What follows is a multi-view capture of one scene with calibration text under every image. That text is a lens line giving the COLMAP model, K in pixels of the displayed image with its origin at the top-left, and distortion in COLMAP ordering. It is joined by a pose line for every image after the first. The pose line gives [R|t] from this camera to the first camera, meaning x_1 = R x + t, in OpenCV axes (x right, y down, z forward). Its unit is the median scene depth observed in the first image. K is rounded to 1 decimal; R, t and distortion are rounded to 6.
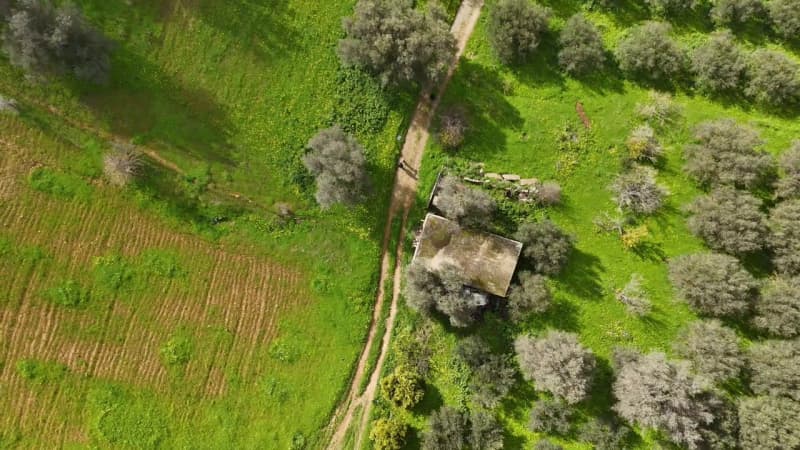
lens RADIAL K [[321.3, 0, 399.9], [0, 321.3, 223.2], [0, 0, 1]] dist [-0.000537, -0.000182]
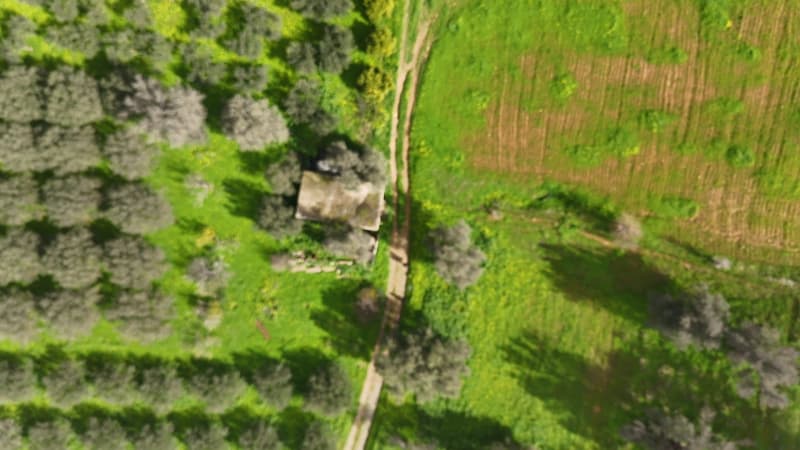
lens RADIAL K [[321.3, 0, 399.9], [0, 321.3, 223.2], [0, 0, 1]] dist [-0.000537, -0.000182]
pose [[-0.988084, 0.153893, 0.002575, -0.004397], [-0.153914, -0.987920, -0.018016, 0.002081], [-0.000229, -0.018198, 0.999834, -0.213847]]
